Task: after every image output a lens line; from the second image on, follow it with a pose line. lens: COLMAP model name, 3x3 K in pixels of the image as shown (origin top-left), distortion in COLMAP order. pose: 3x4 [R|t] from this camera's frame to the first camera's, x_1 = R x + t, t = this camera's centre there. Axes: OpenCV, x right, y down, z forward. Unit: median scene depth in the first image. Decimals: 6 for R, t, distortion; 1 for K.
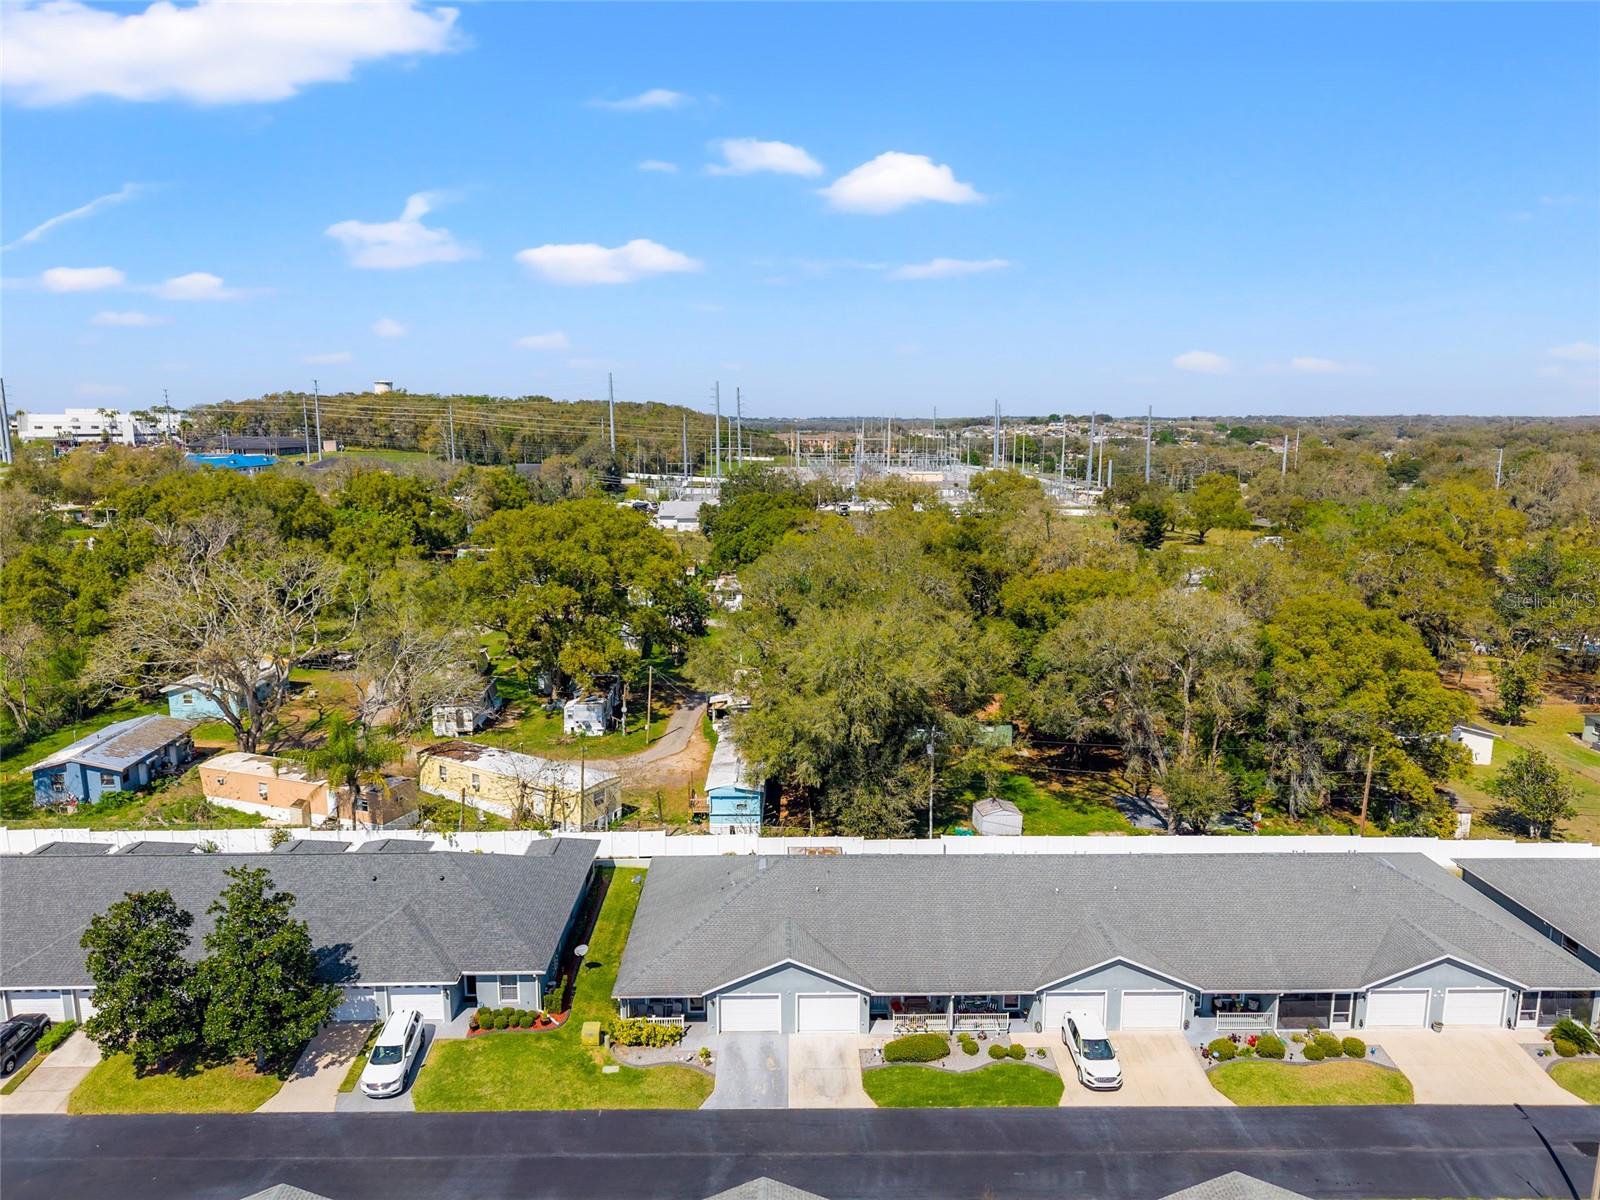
lens RADIAL K [[1130.1, 0, 816.8], [0, 1130.1, 600.9], [0, 0, 1]] dist [0.033935, -0.035917]
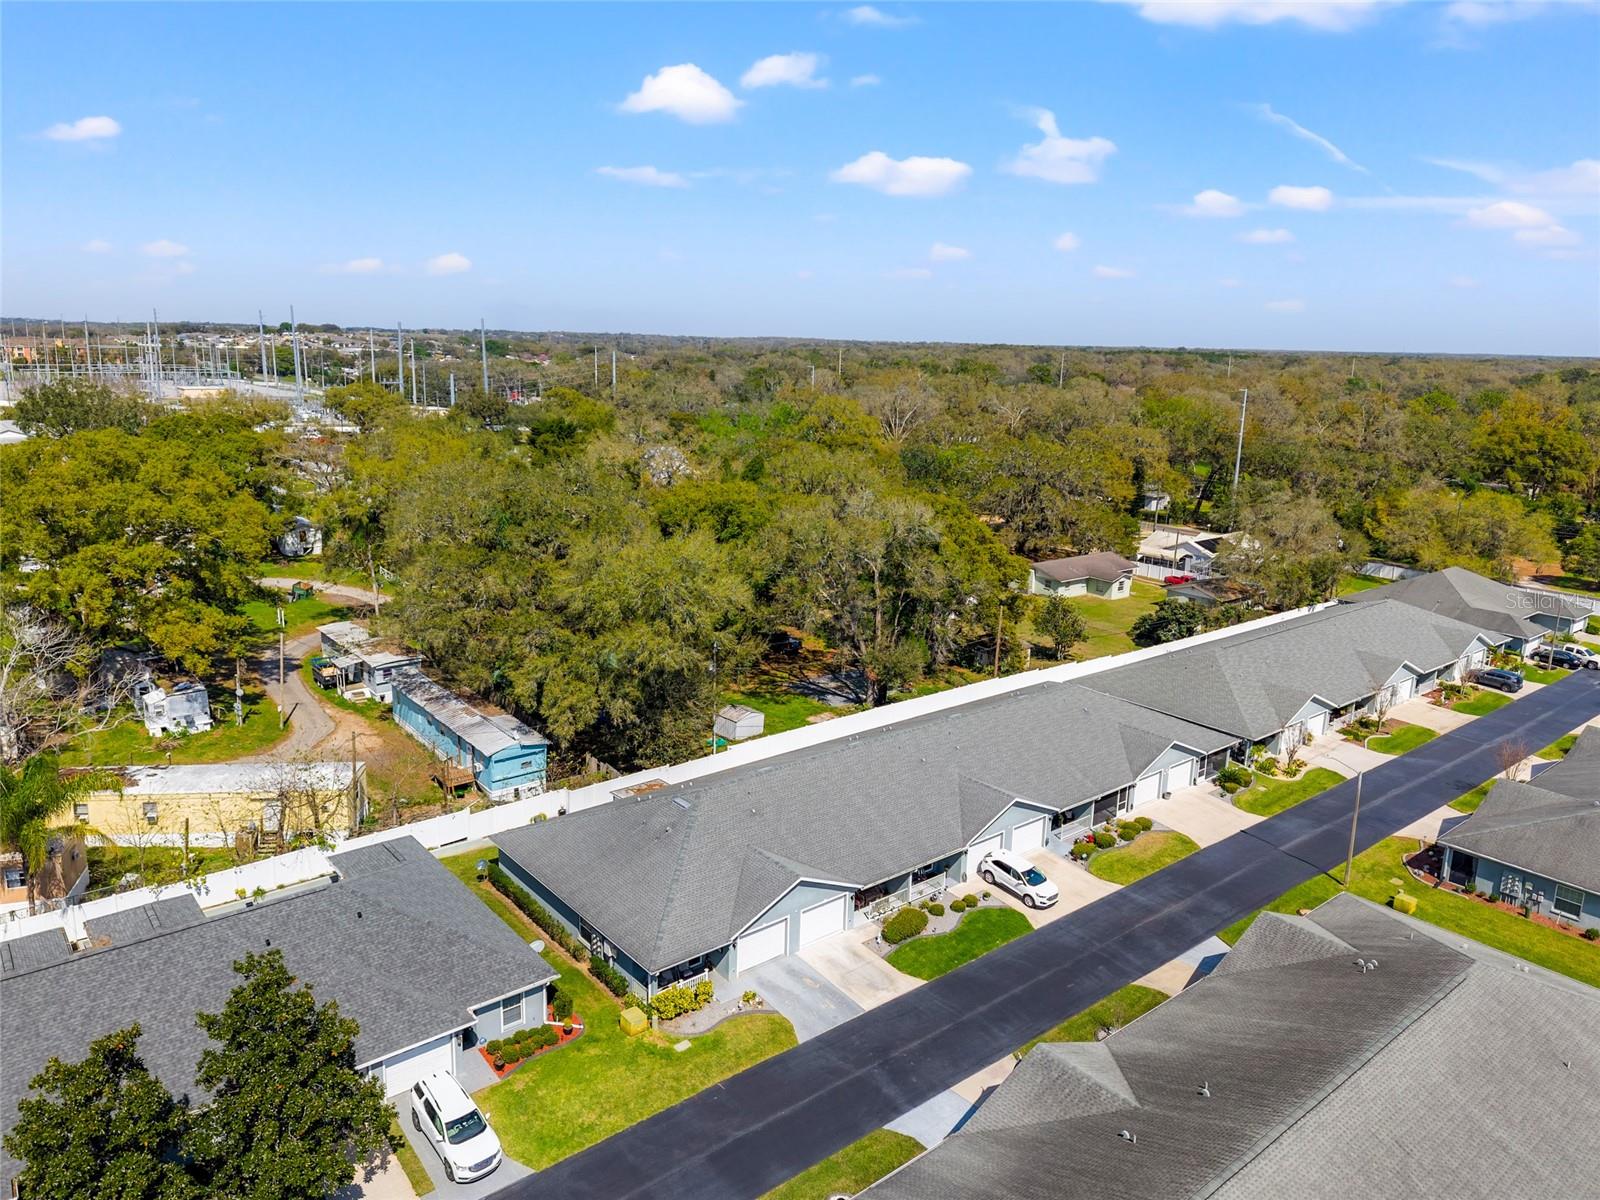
lens RADIAL K [[1130.1, 0, 816.8], [0, 1130.1, 600.9], [0, 0, 1]] dist [0.033935, -0.035917]
pose [[0.775546, -0.126775, 0.618431, -0.593202], [0.080732, 0.991502, 0.102010, -0.028635], [-0.626108, -0.029187, 0.779190, 0.216205]]
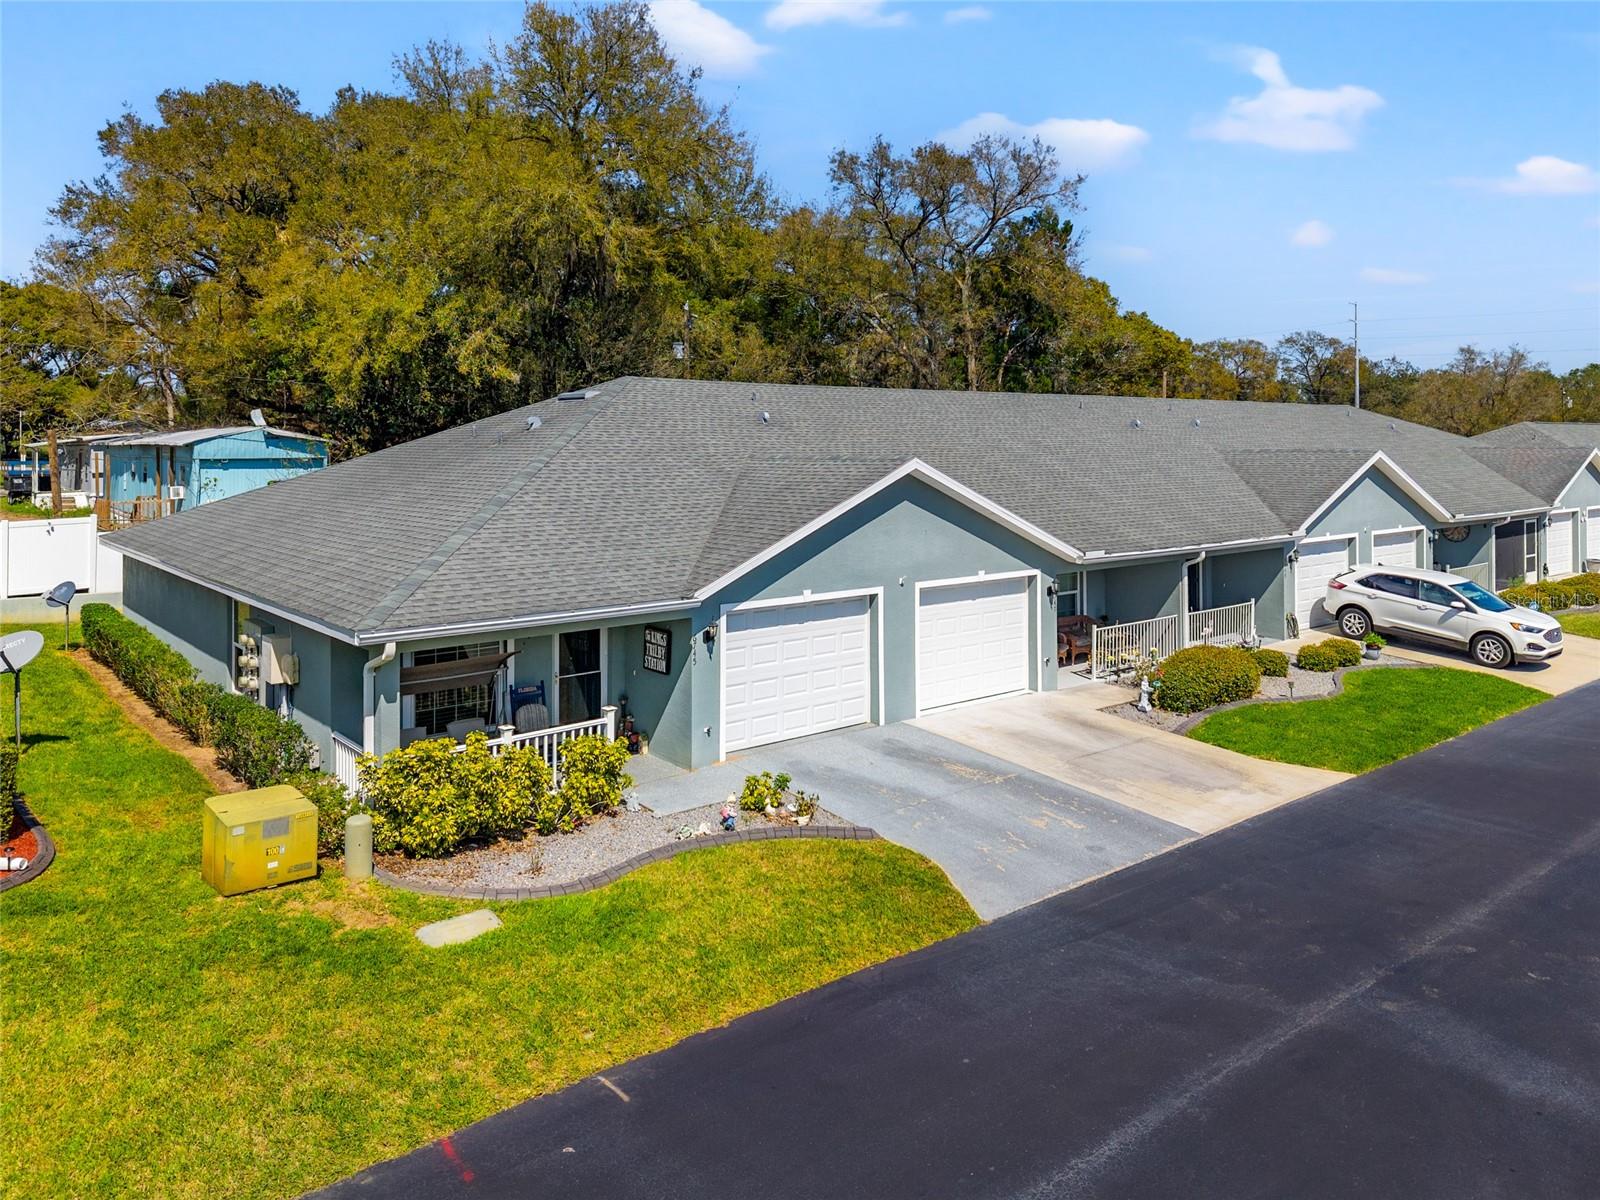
lens RADIAL K [[1130.1, 0, 816.8], [0, 1130.1, 600.9], [0, 0, 1]] dist [0.033935, -0.035917]
pose [[0.778116, -0.092358, 0.621293, -0.241358], [0.108786, 0.993998, 0.011517, 0.343606], [-0.618628, 0.058626, 0.783494, 0.764572]]
